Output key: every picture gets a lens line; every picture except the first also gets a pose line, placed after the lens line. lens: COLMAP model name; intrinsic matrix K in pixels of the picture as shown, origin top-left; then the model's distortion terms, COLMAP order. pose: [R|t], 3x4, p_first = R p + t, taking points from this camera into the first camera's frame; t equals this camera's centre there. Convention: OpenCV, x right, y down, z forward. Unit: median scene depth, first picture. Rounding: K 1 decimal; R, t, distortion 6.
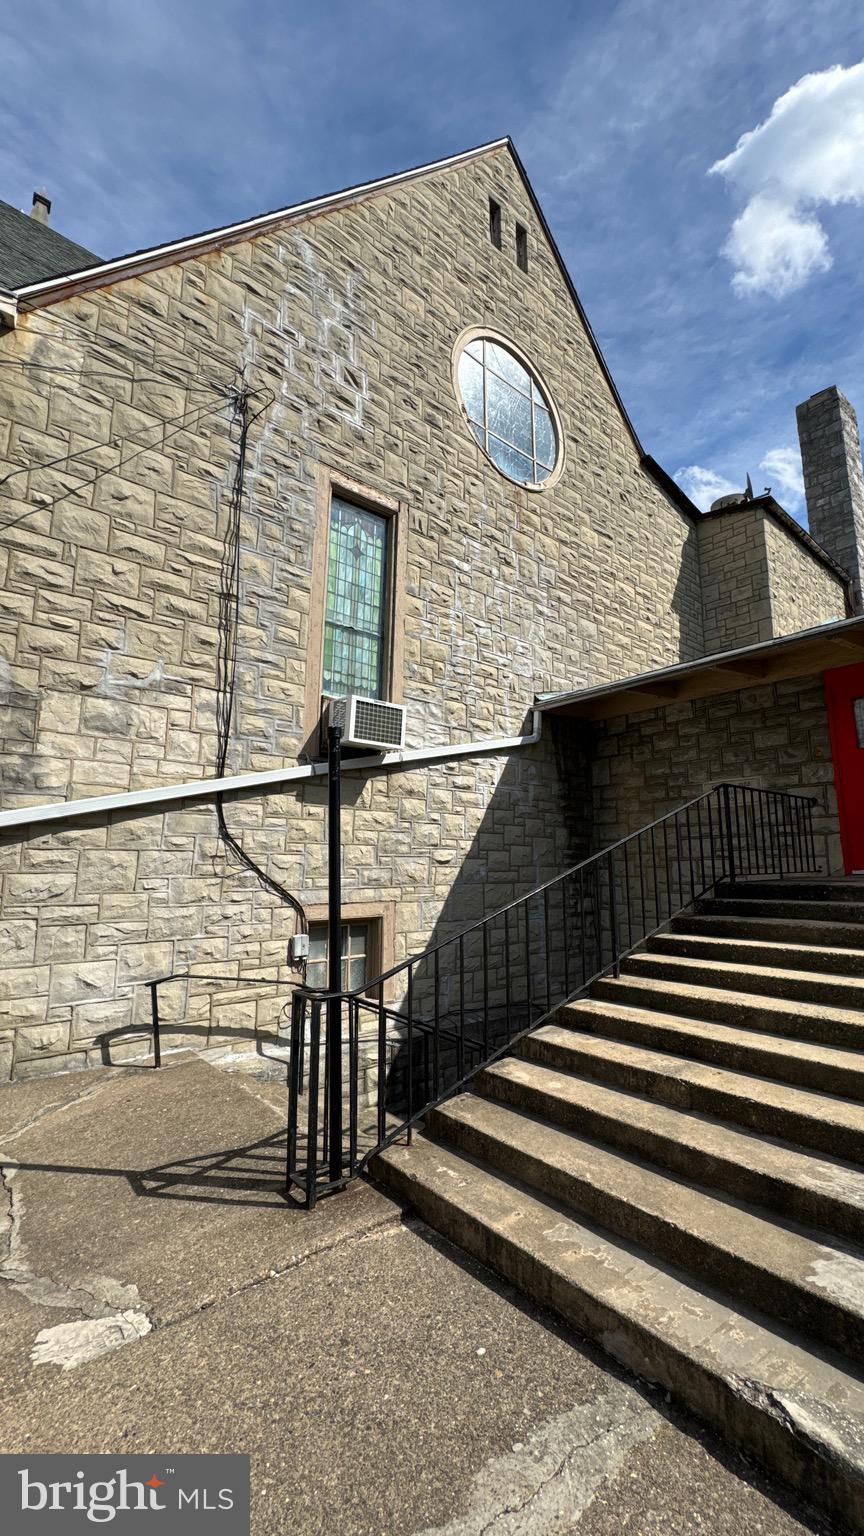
lens RADIAL K [[609.8, 0, 432.0], [0, 609.8, 768.0], [0, 0, 1]] dist [-0.000616, 0.000546]
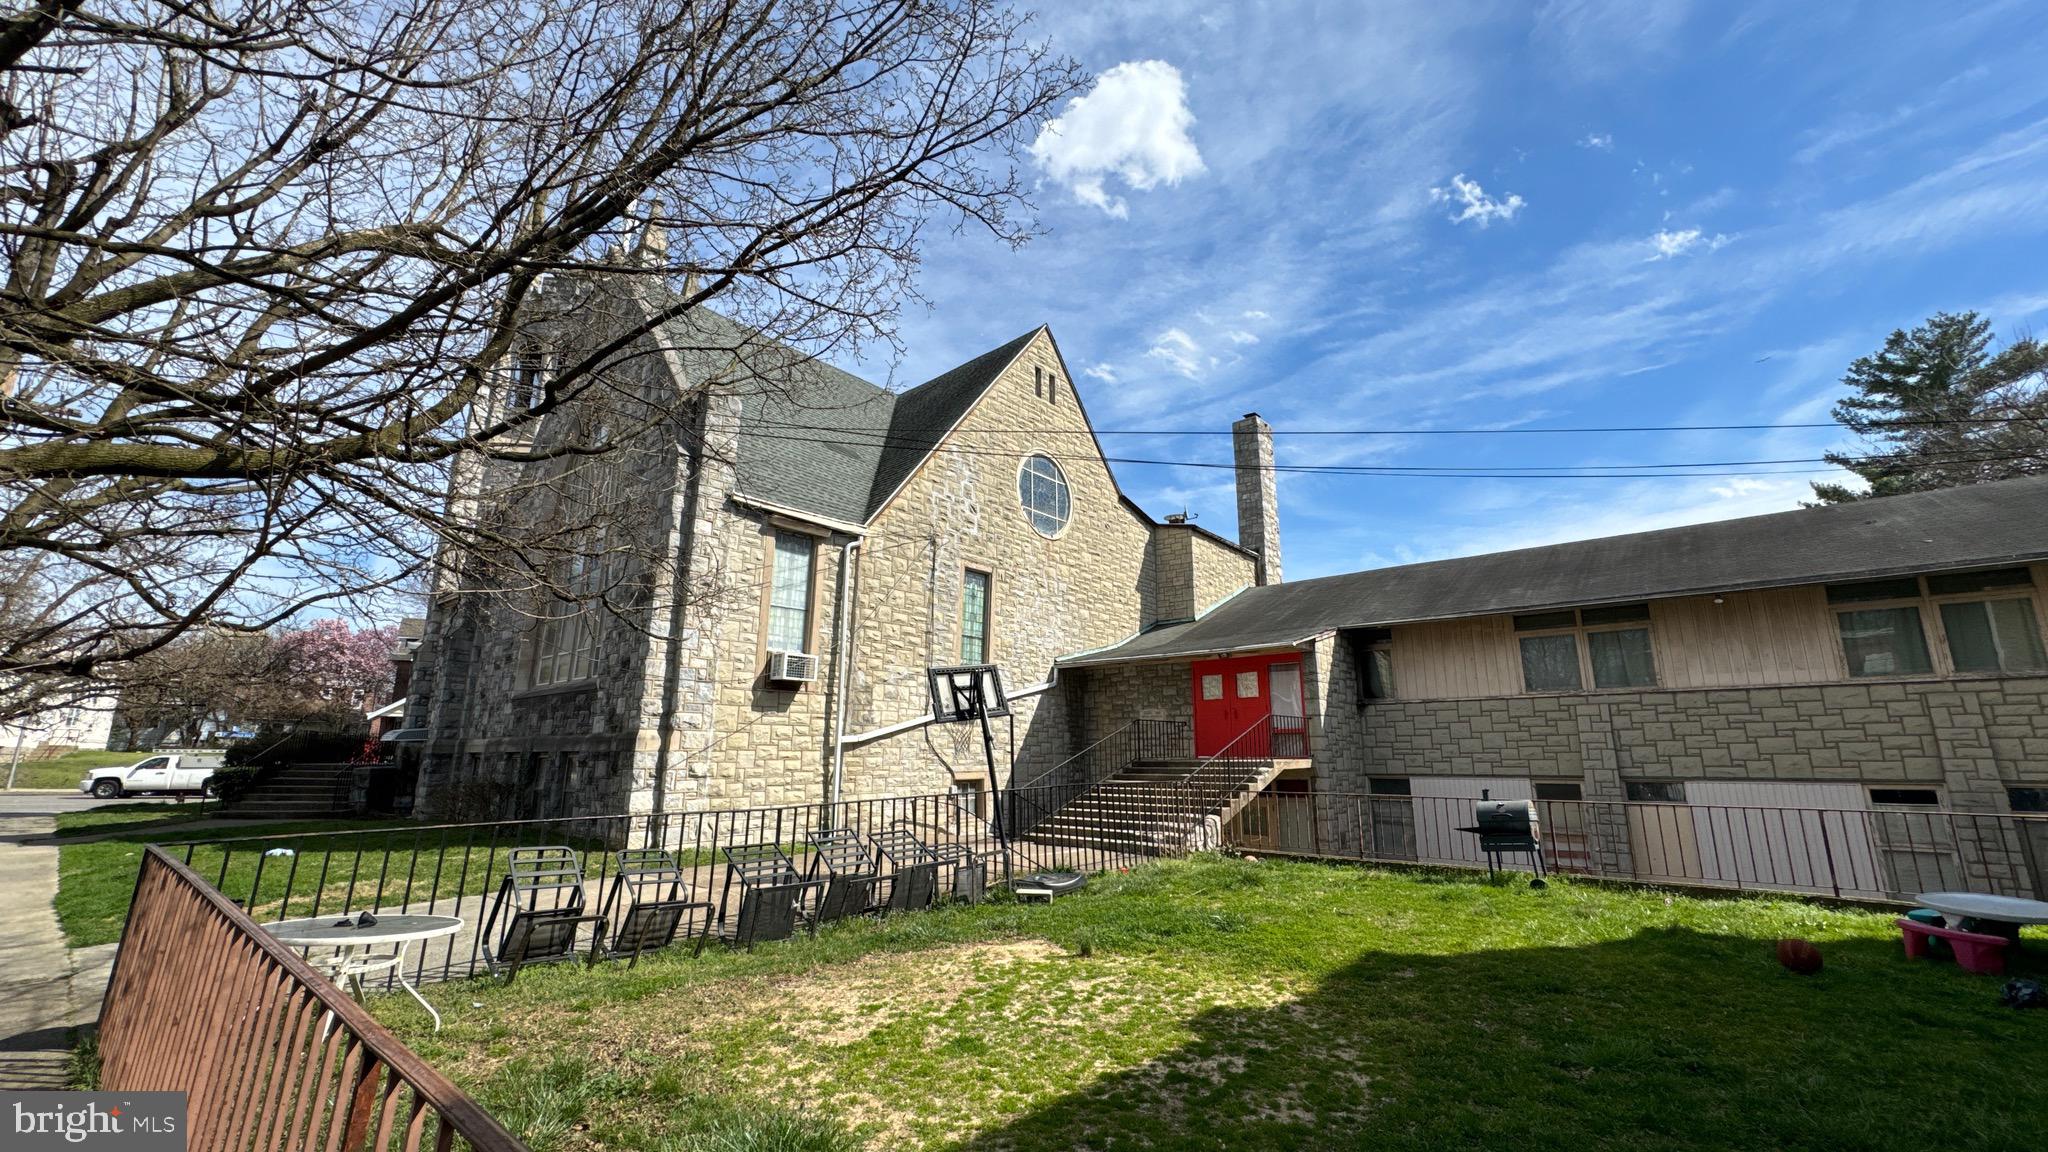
lens RADIAL K [[813.0, 0, 1024.0], [0, 813.0, 576.0], [0, 0, 1]] dist [-0.000616, 0.000546]
pose [[0.983378, 0.038940, 0.177343, -0.398445], [-0.028994, 0.997876, -0.058336, -0.245756], [-0.179238, 0.052224, 0.982419, -1.519723]]
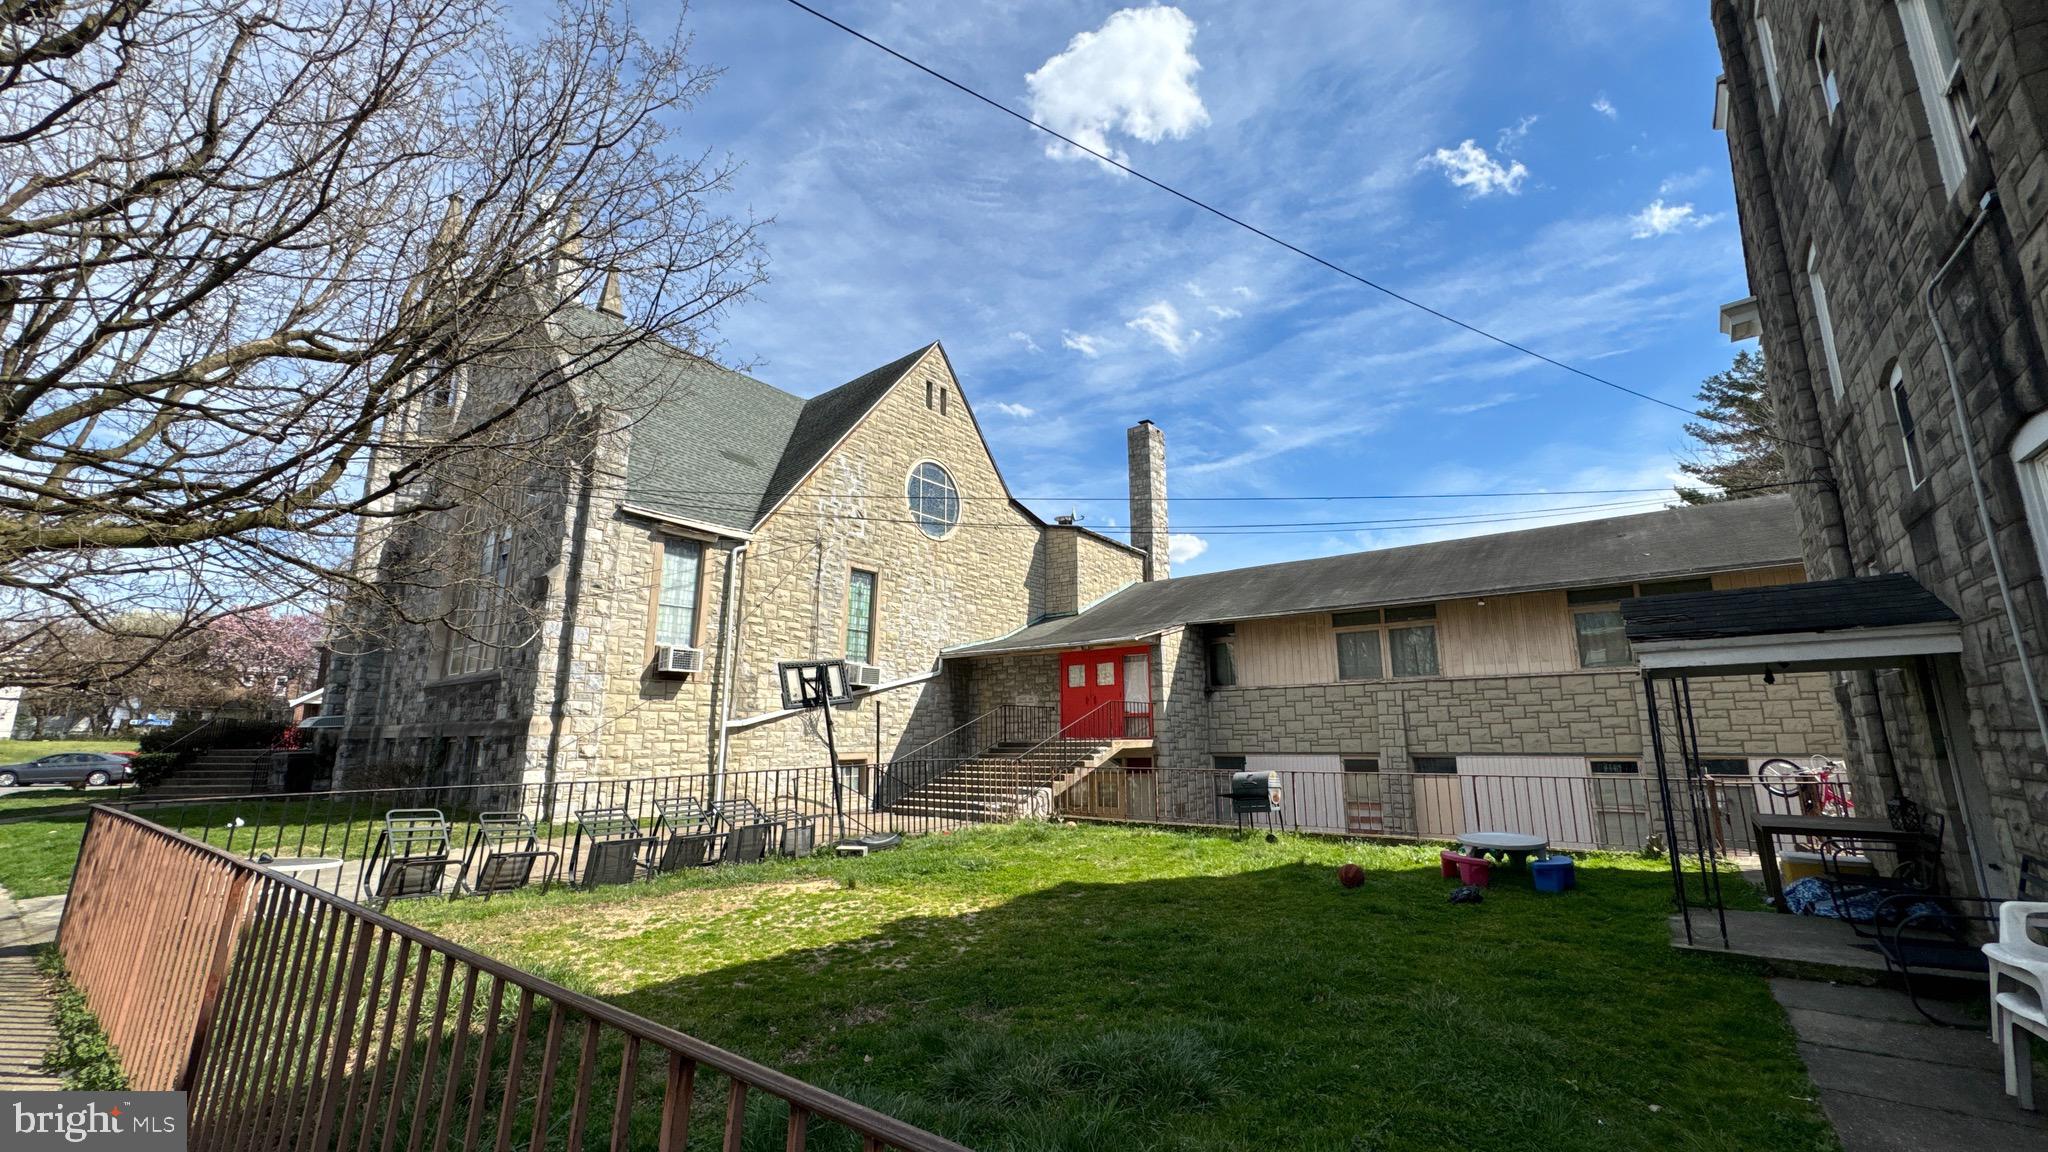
lens RADIAL K [[813.0, 0, 1024.0], [0, 813.0, 576.0], [0, 0, 1]] dist [-0.000616, 0.000546]
pose [[0.972288, 0.040685, 0.230219, -0.205380], [-0.032022, 0.998636, -0.041242, -0.288489], [-0.231583, 0.032727, 0.972265, -1.828442]]
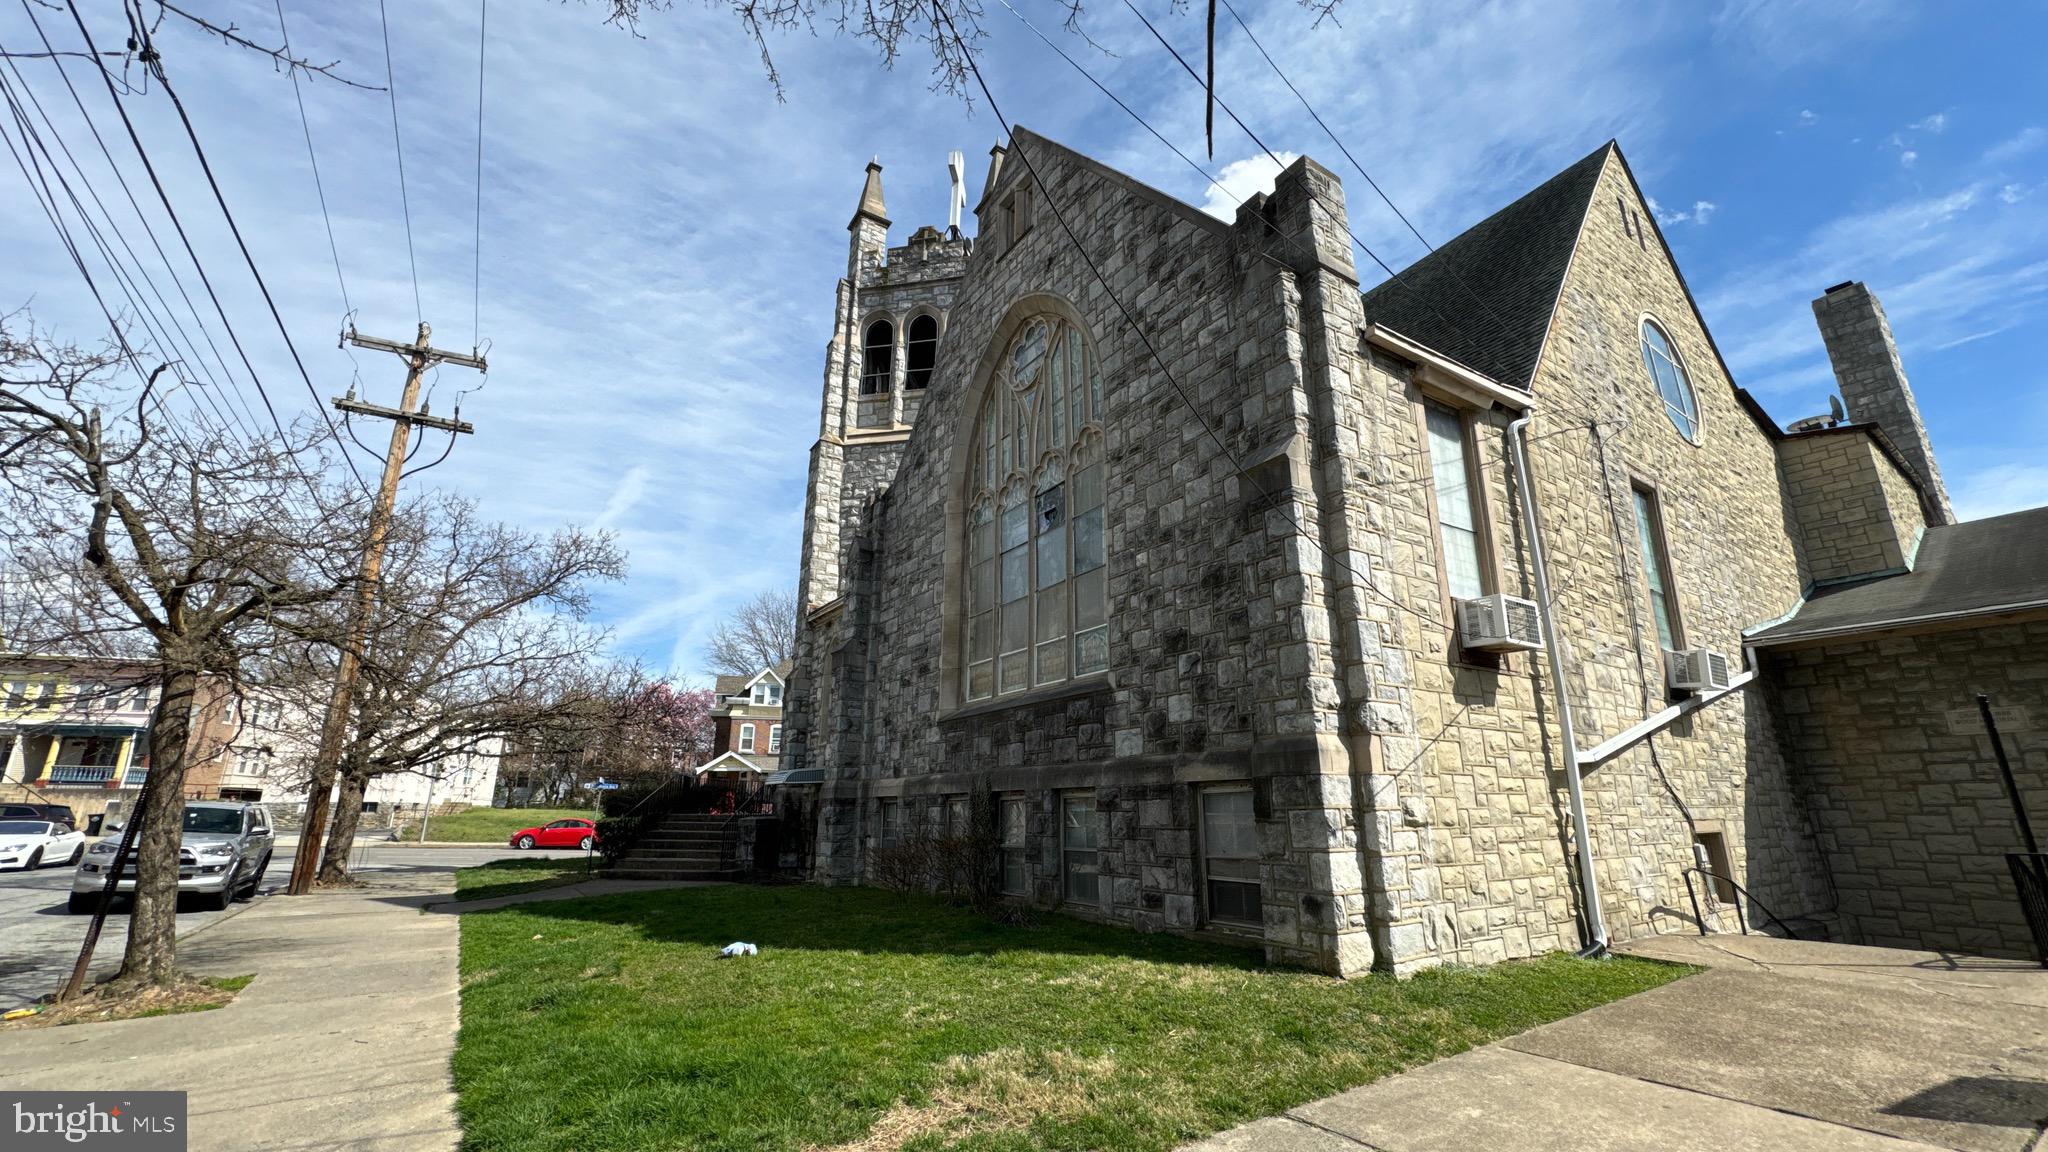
lens RADIAL K [[813.0, 0, 1024.0], [0, 813.0, 576.0], [0, 0, 1]] dist [-0.000616, 0.000546]
pose [[0.996169, -0.029114, -0.082459, -1.111471], [0.018873, 0.992307, -0.122352, -0.072287], [0.085387, 0.120327, 0.989055, -0.640529]]
